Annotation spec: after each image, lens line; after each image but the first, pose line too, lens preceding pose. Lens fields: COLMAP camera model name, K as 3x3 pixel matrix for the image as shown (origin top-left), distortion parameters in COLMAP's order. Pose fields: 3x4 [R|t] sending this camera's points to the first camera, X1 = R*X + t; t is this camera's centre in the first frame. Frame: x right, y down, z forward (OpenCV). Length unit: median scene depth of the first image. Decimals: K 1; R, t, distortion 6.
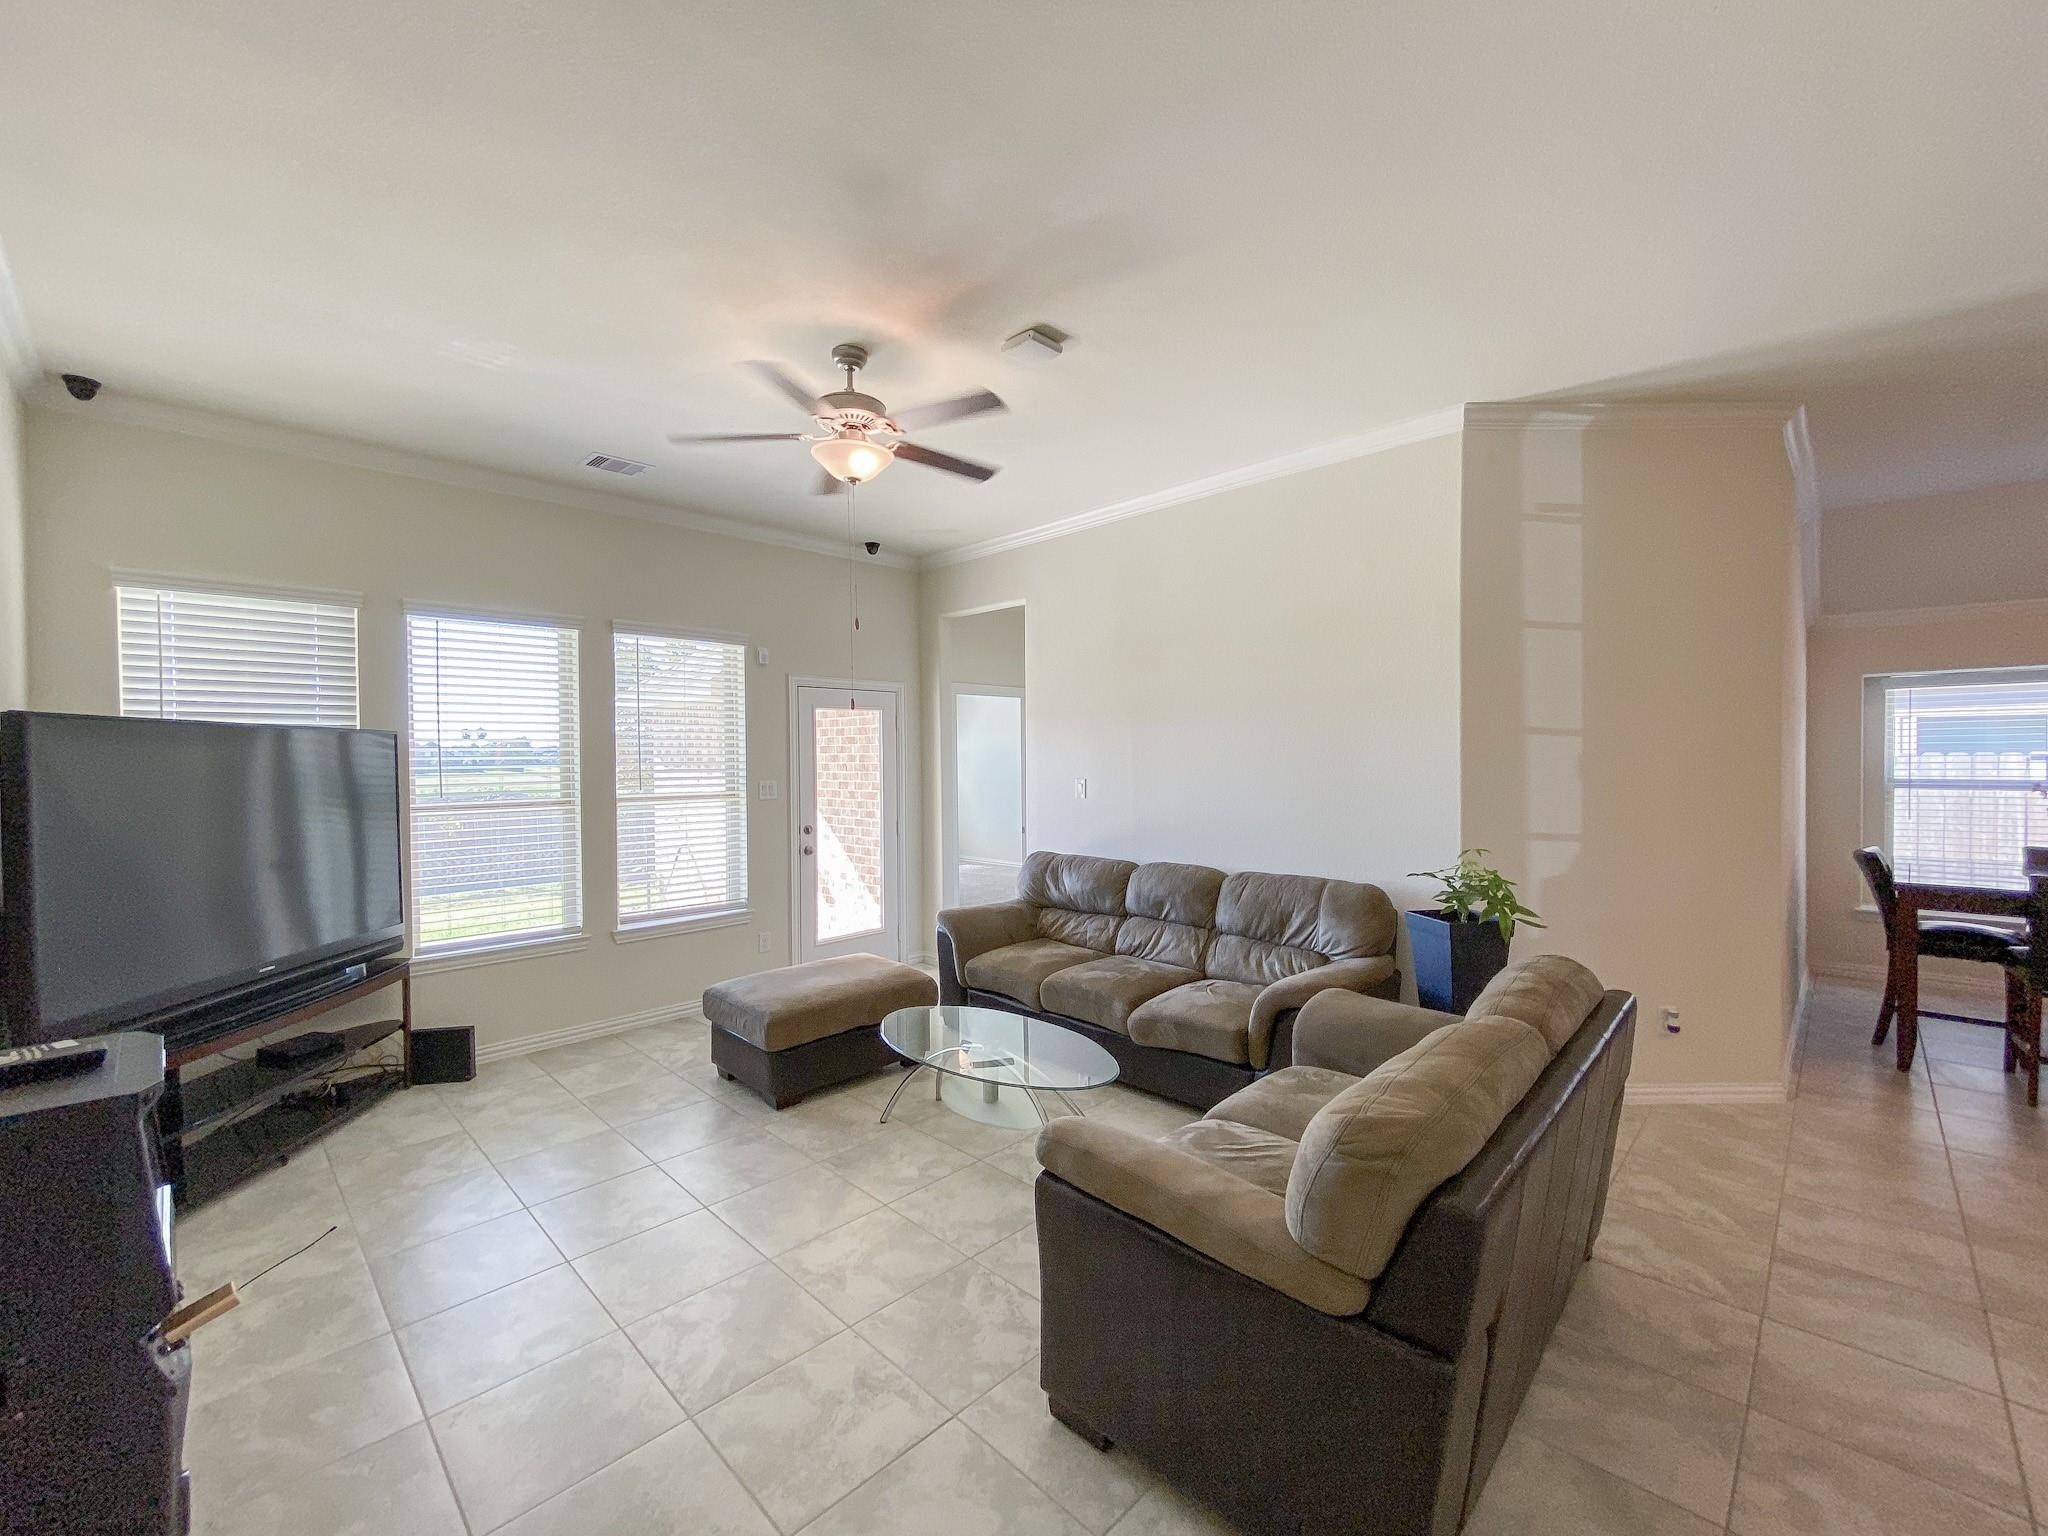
lens RADIAL K [[833.7, 0, 1024.0], [0, 833.7, 768.0], [0, 0, 1]] dist [0.001018, 0.000042]
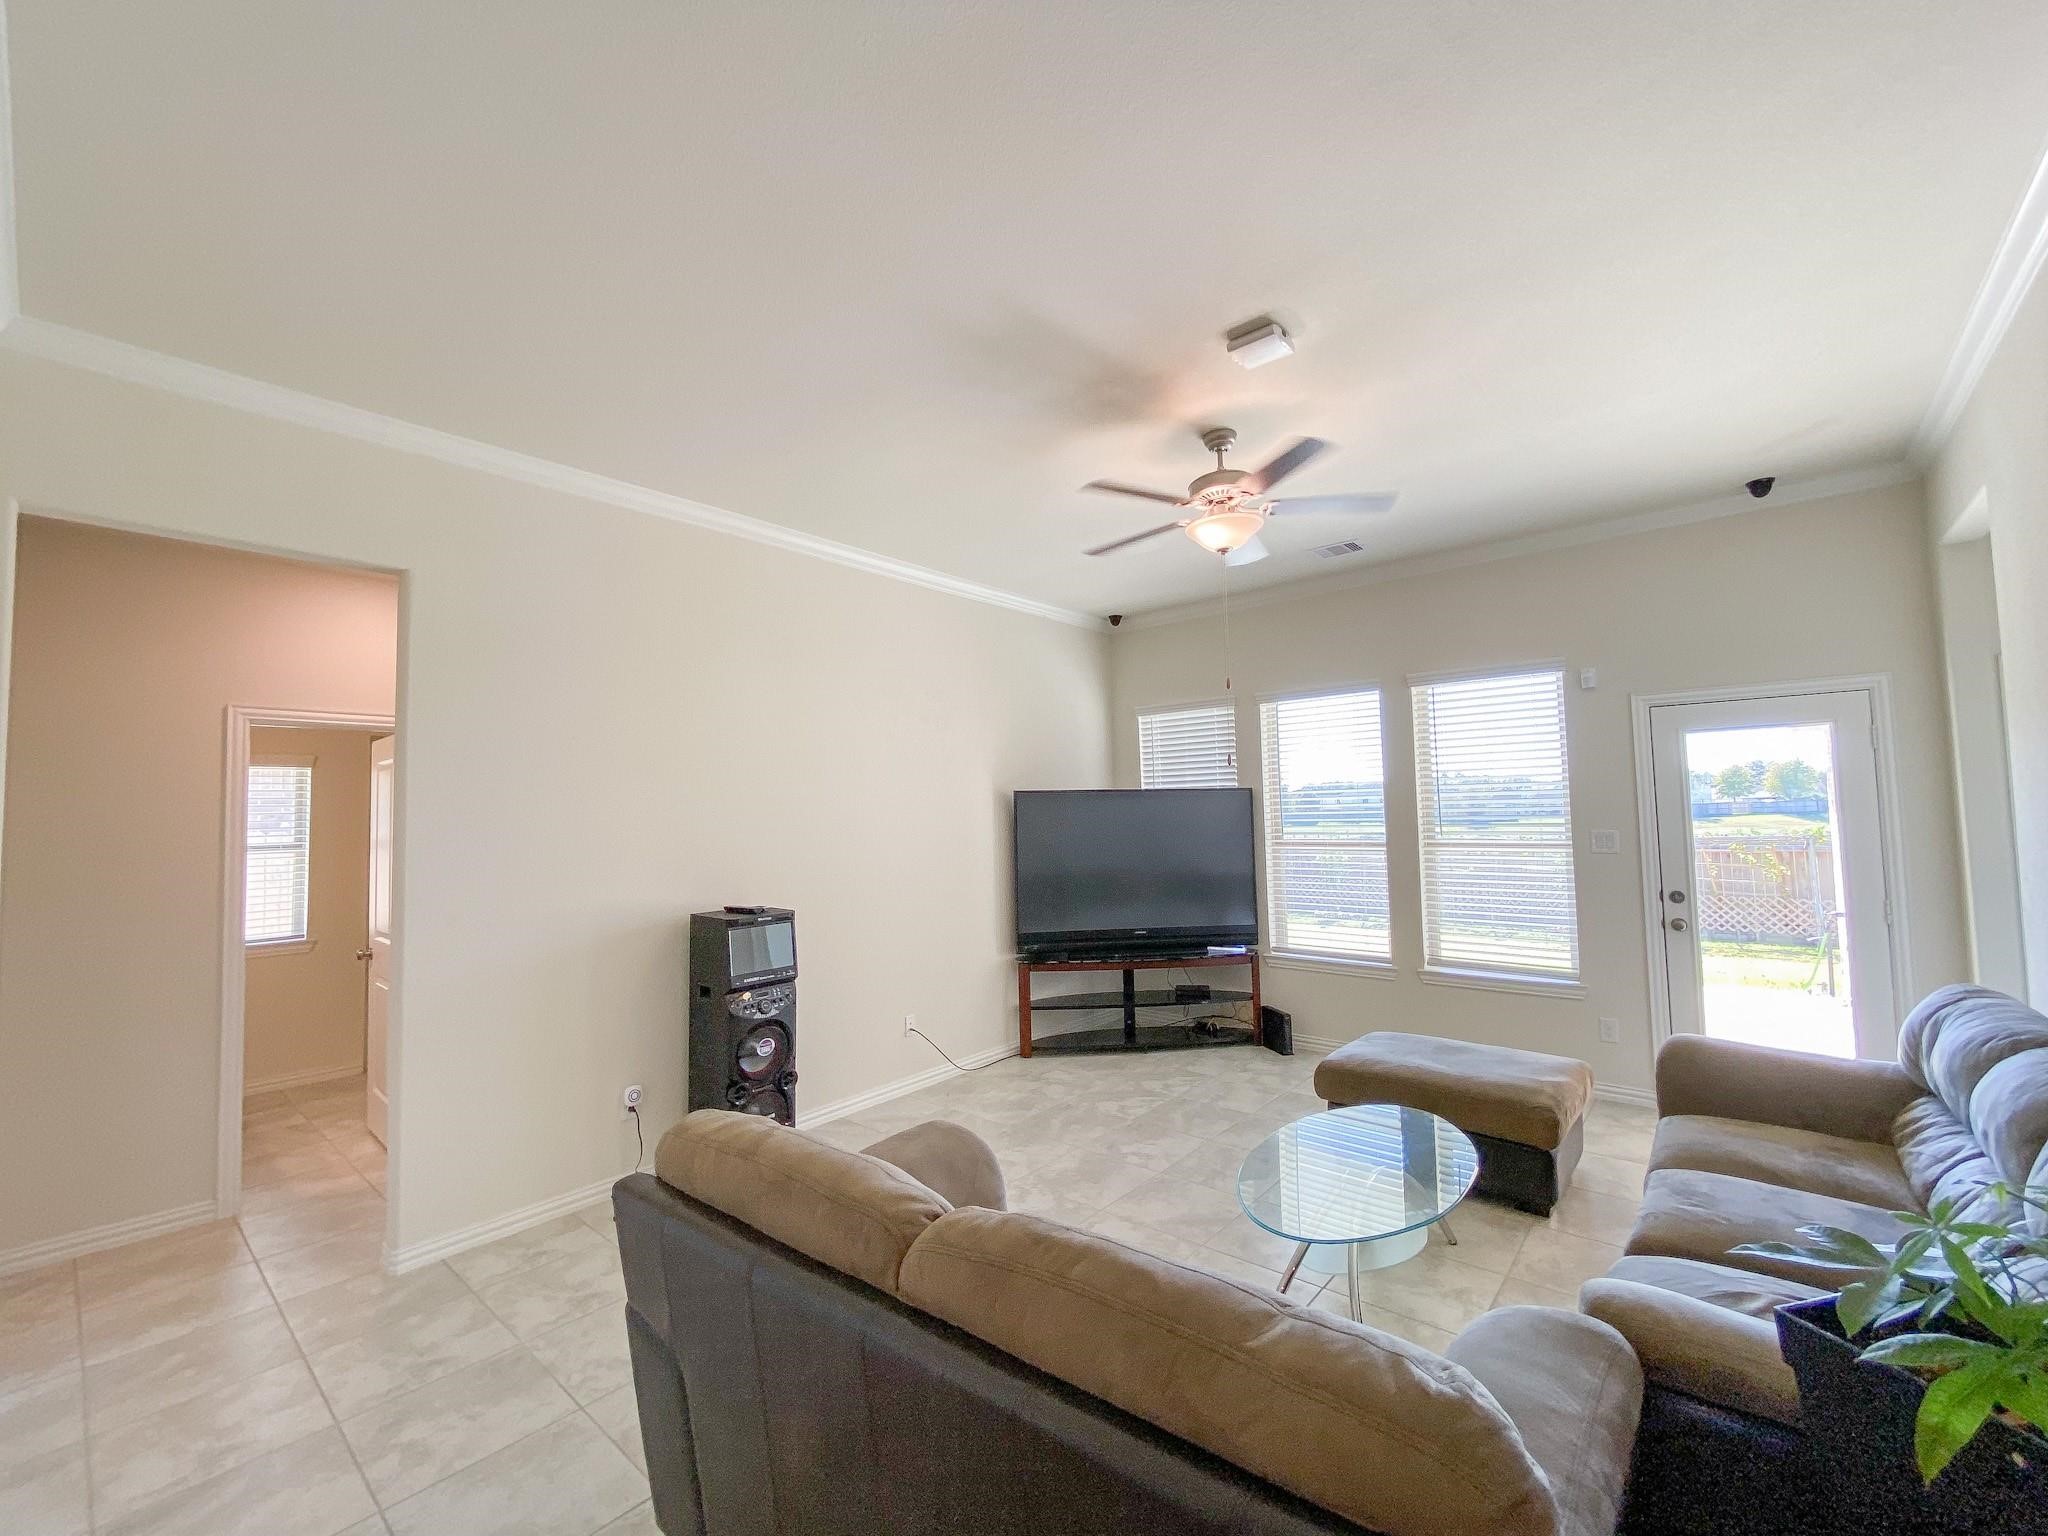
lens RADIAL K [[833.7, 0, 1024.0], [0, 833.7, 768.0], [0, 0, 1]] dist [0.001018, 0.000042]
pose [[0.072140, -0.045956, -0.996335, 0.638647], [0.007860, 0.998933, -0.045507, -0.016756], [0.997364, -0.004548, 0.072424, 0.518023]]
